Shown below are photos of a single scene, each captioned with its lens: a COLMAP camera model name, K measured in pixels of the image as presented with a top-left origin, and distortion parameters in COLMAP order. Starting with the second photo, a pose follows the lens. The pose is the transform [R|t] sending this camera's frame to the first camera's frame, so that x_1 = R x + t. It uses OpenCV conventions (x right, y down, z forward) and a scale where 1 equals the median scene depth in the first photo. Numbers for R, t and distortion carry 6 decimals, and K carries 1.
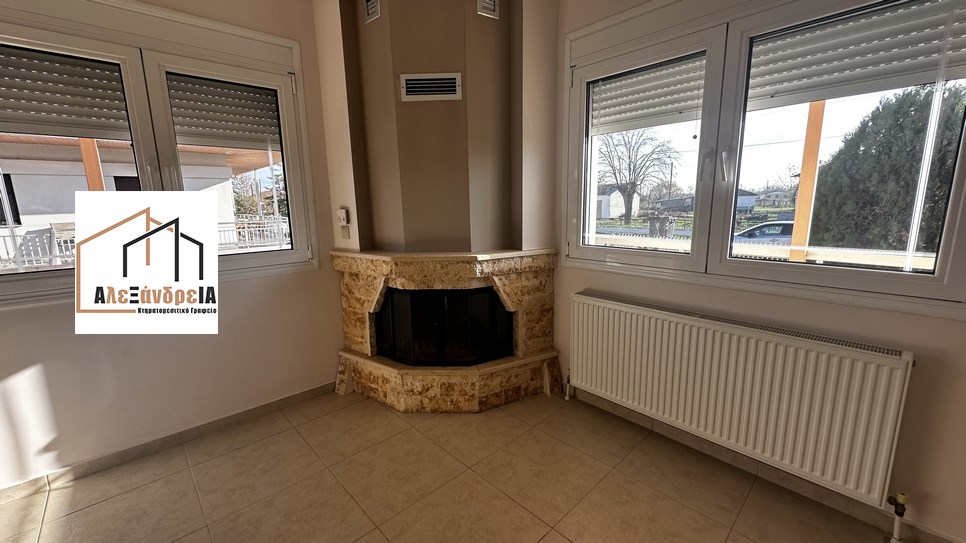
lens RADIAL K [[385.6, 0, 483.0], [0, 385.6, 271.5], [0, 0, 1]] dist [0.000390, -0.000036]
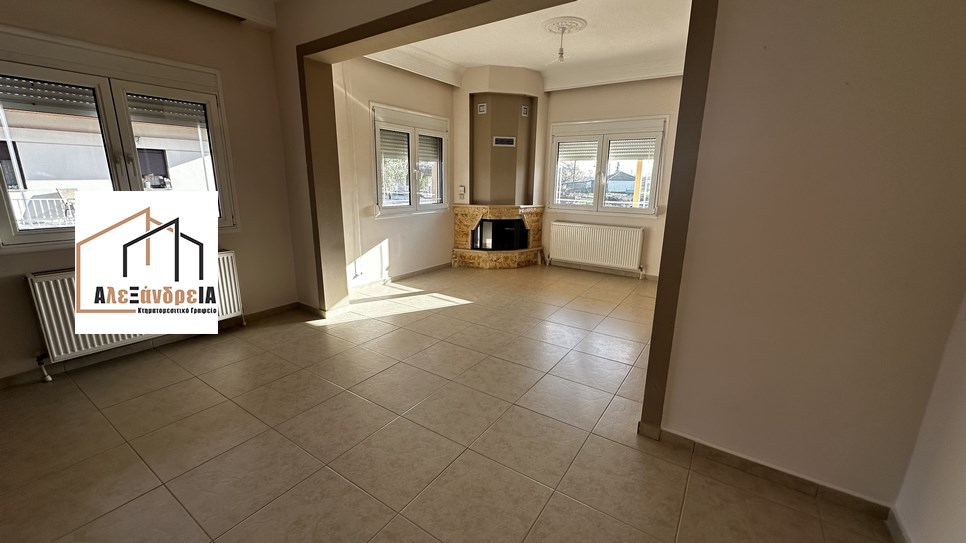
lens RADIAL K [[385.6, 0, 483.0], [0, 385.6, 271.5], [0, 0, 1]] dist [0.000390, -0.000036]
pose [[0.975053, -0.019787, 0.221088, -0.805102], [0.007399, 0.998363, 0.056723, 0.240699], [-0.221849, -0.053672, 0.973603, -1.463110]]
